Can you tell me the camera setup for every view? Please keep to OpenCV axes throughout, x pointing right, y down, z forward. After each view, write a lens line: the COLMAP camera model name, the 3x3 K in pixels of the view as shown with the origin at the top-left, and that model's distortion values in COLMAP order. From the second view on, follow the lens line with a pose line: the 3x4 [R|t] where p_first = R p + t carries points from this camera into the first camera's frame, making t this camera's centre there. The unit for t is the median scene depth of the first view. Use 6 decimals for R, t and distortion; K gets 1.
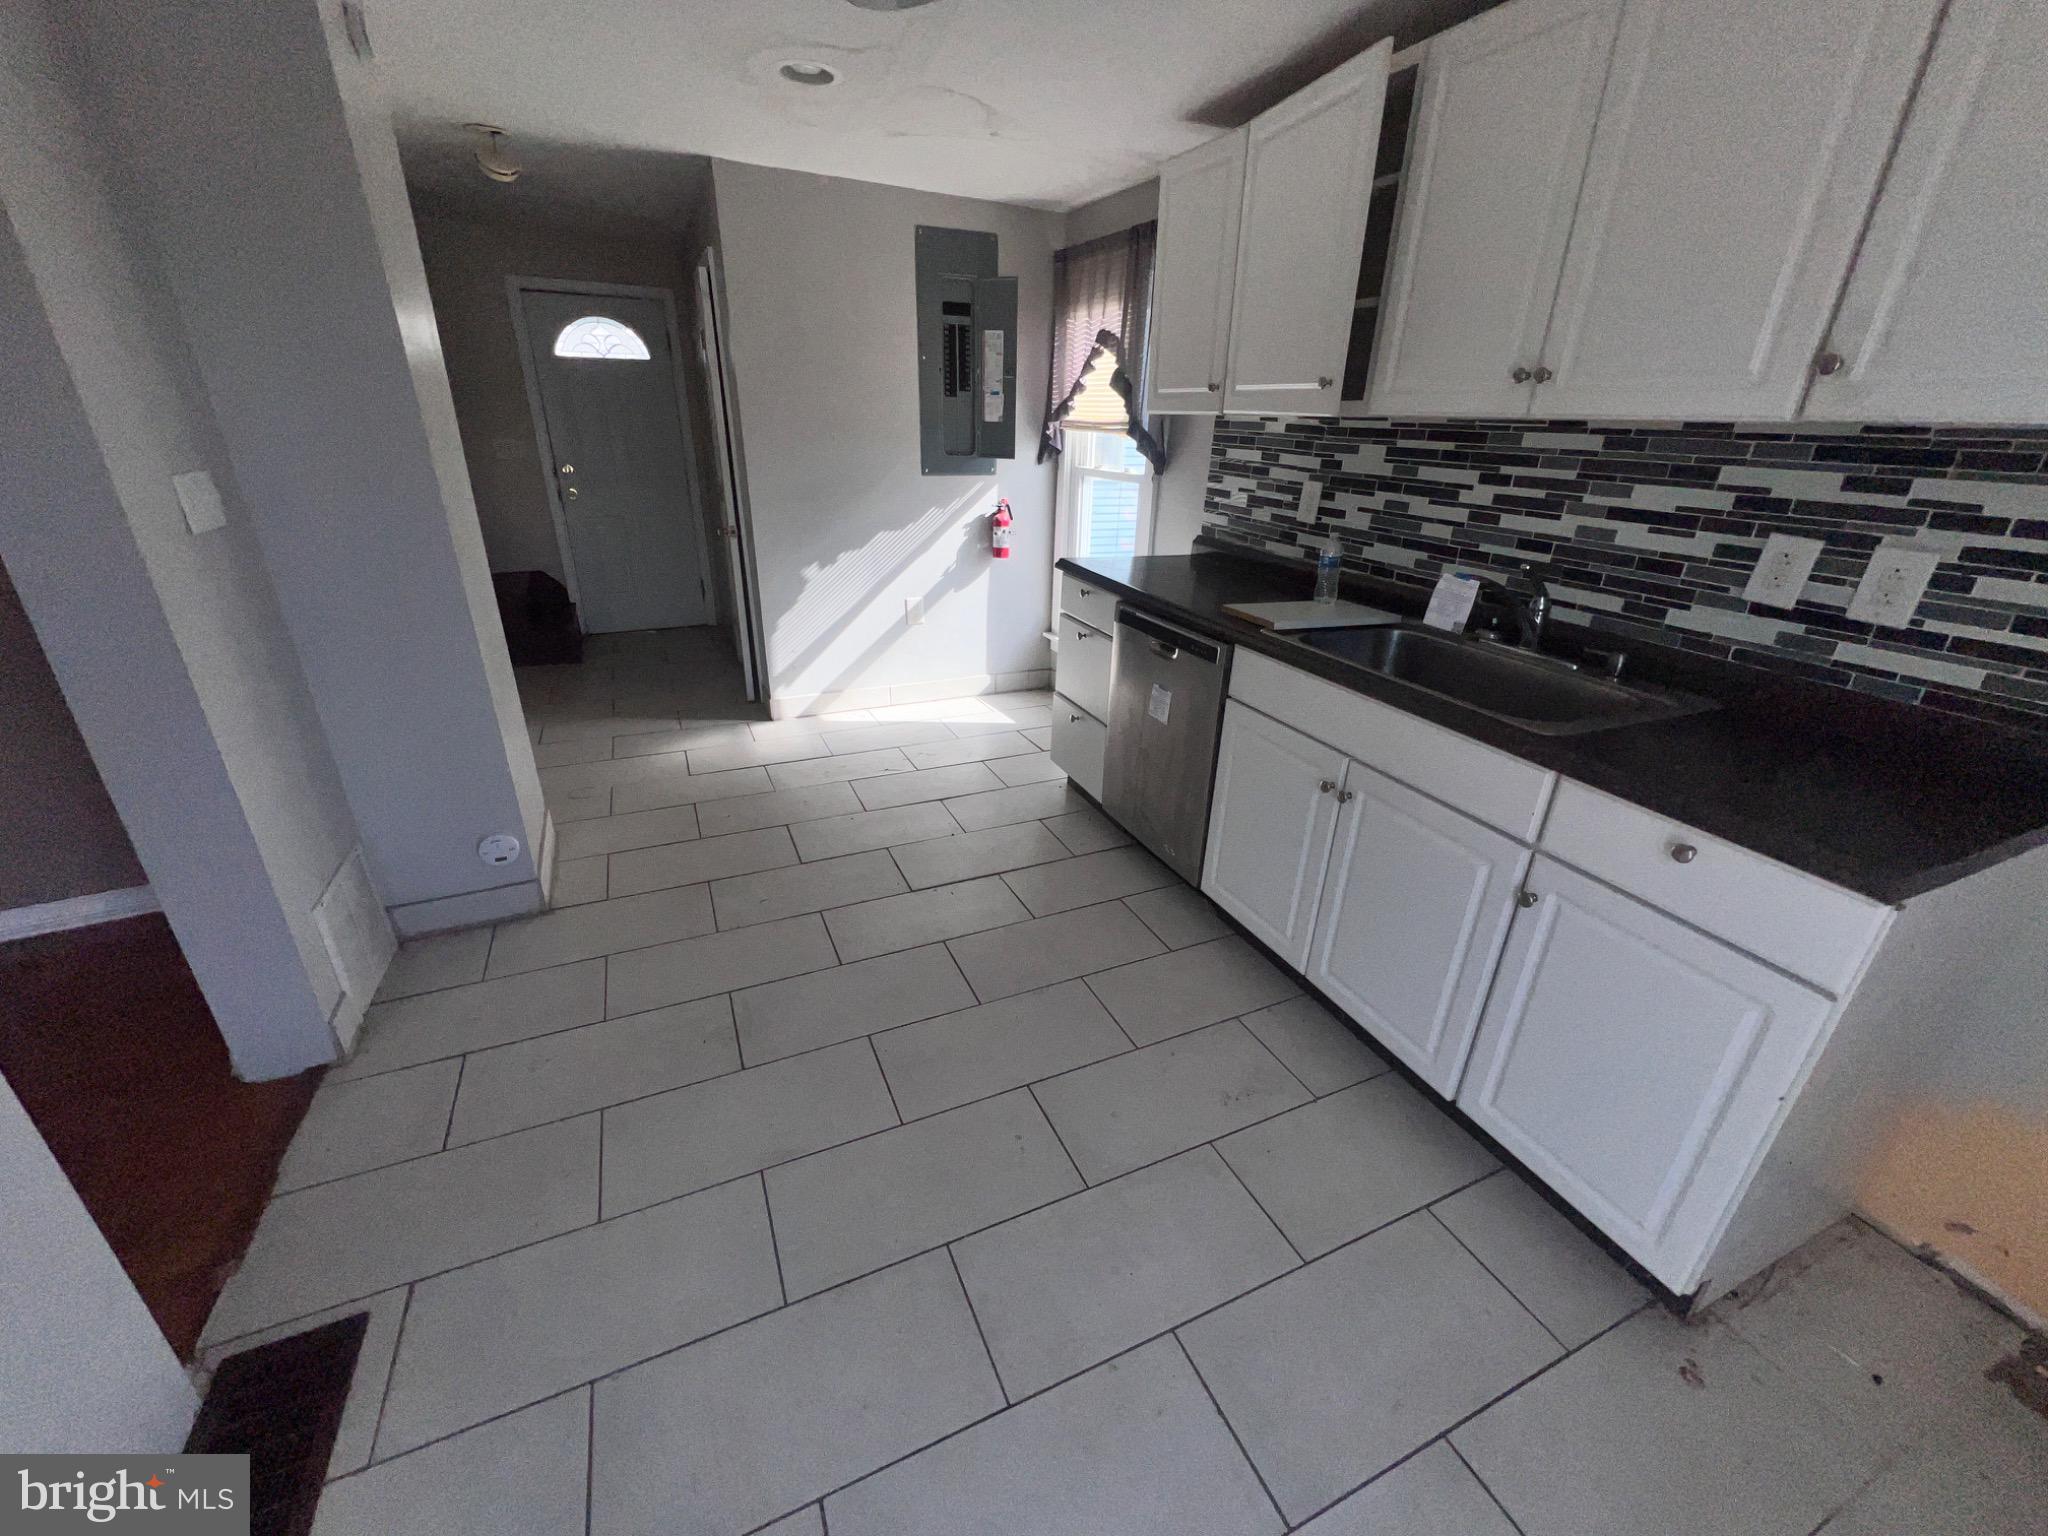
lens RADIAL K [[818.0, 0, 1021.6], [0, 818.0, 771.2], [0, 0, 1]] dist [0.000167, -0.000099]
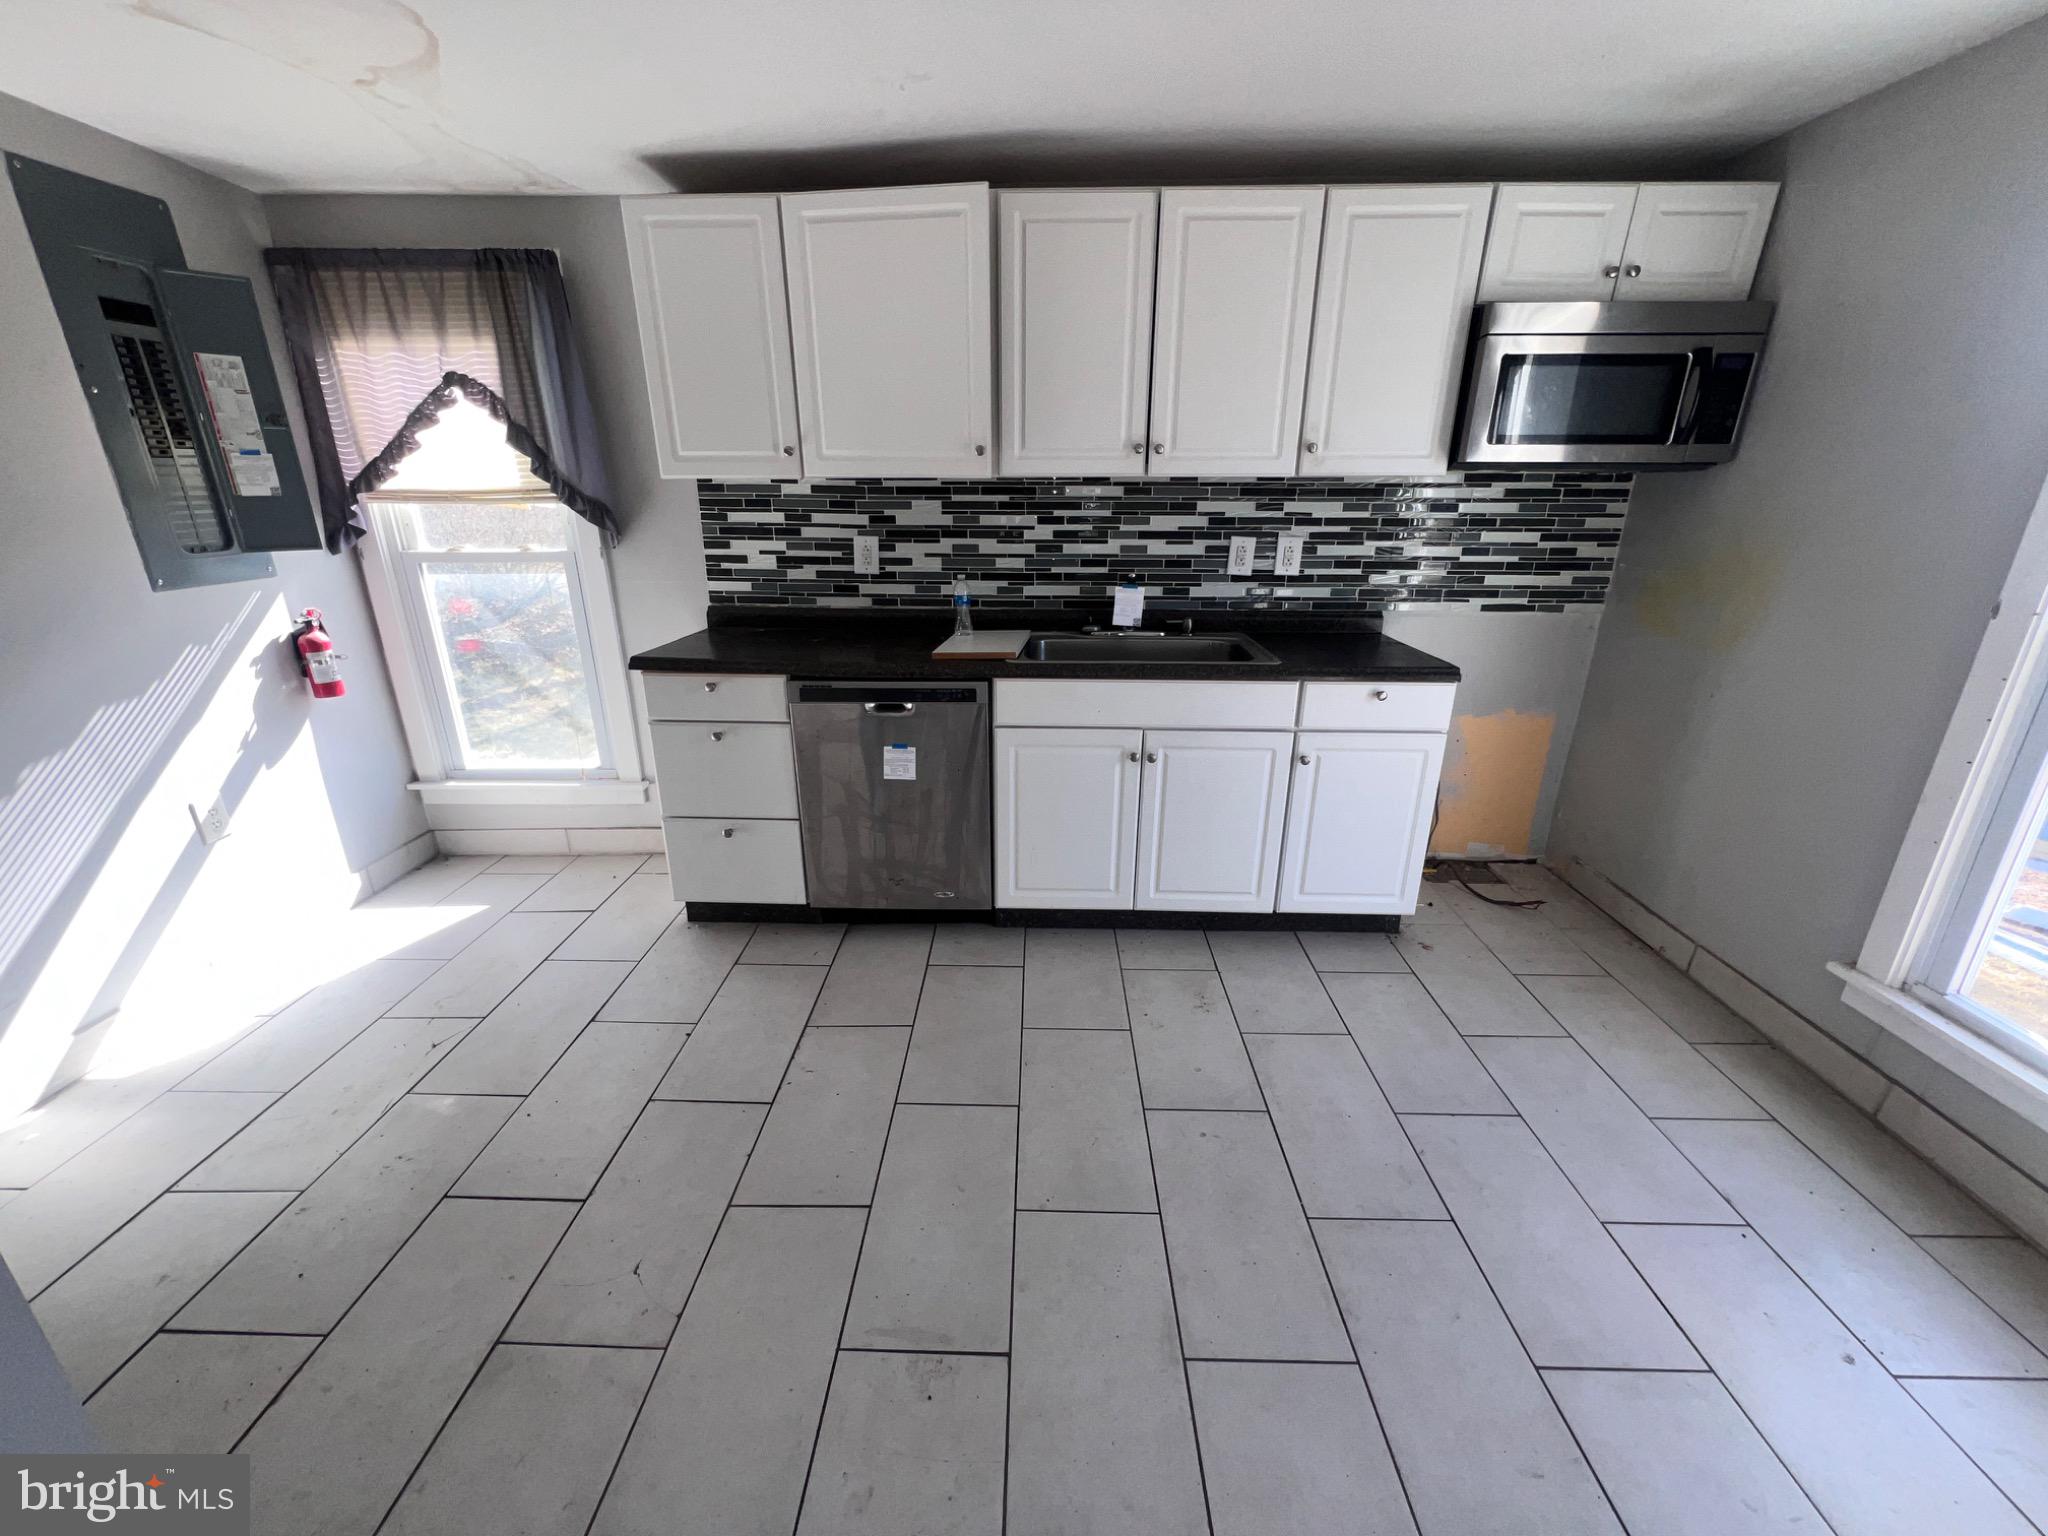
lens RADIAL K [[818.0, 0, 1021.6], [0, 818.0, 771.2], [0, 0, 1]] dist [0.000167, -0.000099]
pose [[0.427123, -0.323982, 0.844158, -0.640997], [0.371528, 0.914034, 0.162816, -0.190133], [-0.824338, 0.244085, 0.510773, 0.395695]]
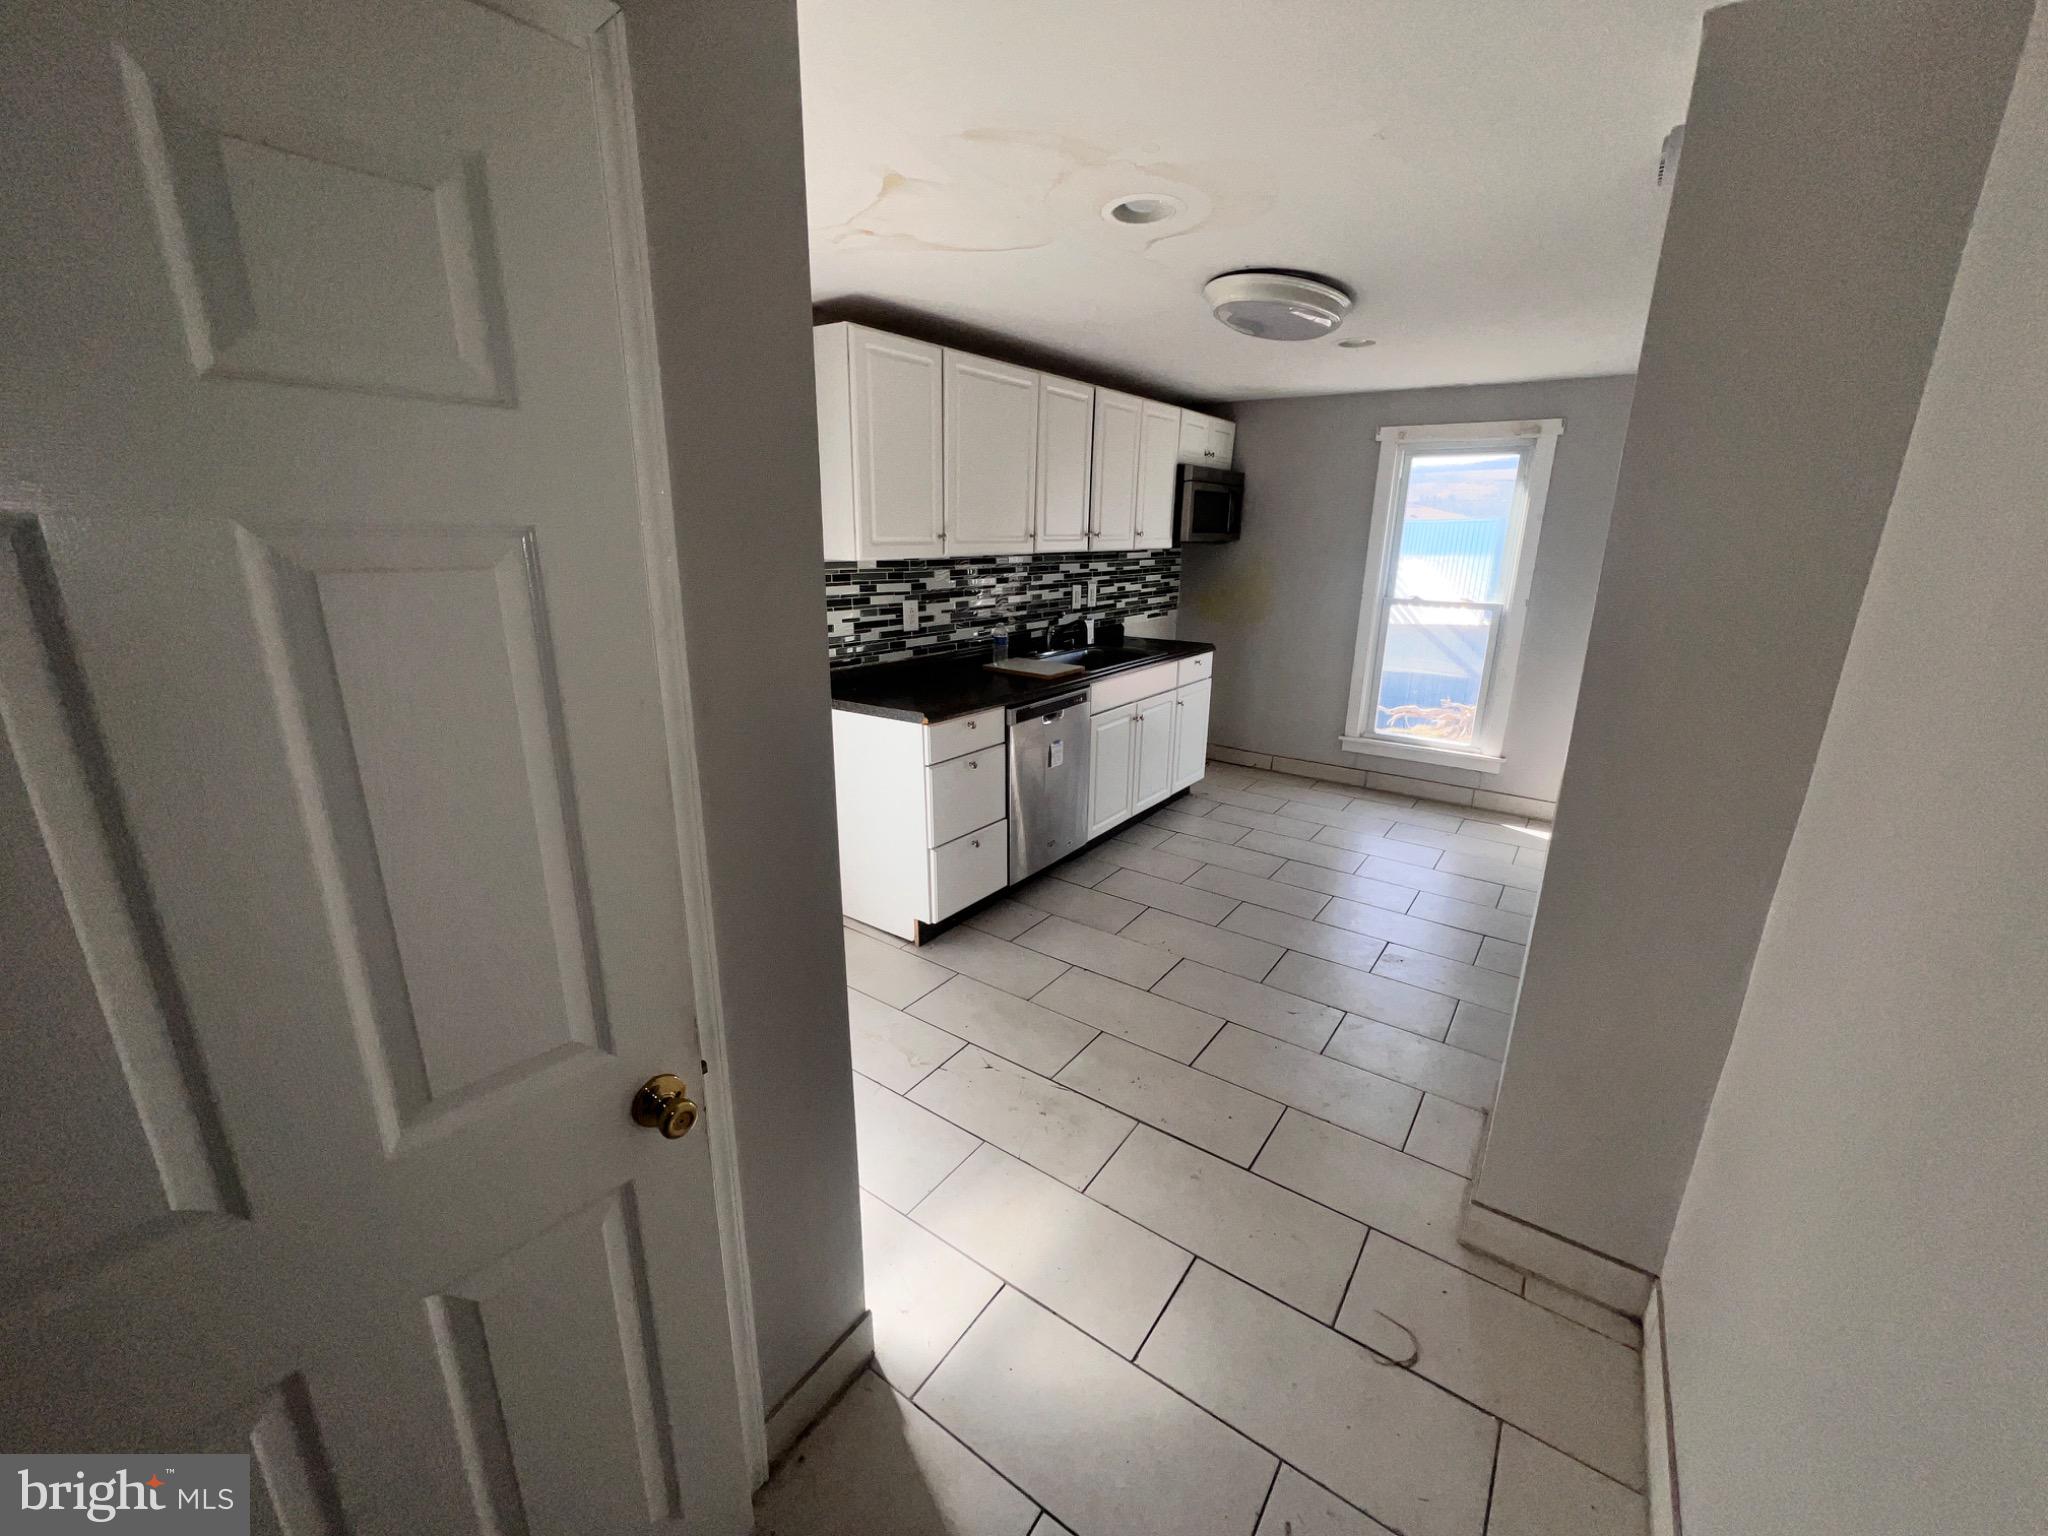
lens RADIAL K [[818.0, 0, 1021.6], [0, 818.0, 771.2], [0, 0, 1]] dist [0.000167, -0.000099]
pose [[-0.499766, -0.273327, 0.821904, -1.012081], [0.329851, 0.817346, 0.472380, -0.781200], [-0.800894, 0.507186, -0.318325, 1.593790]]
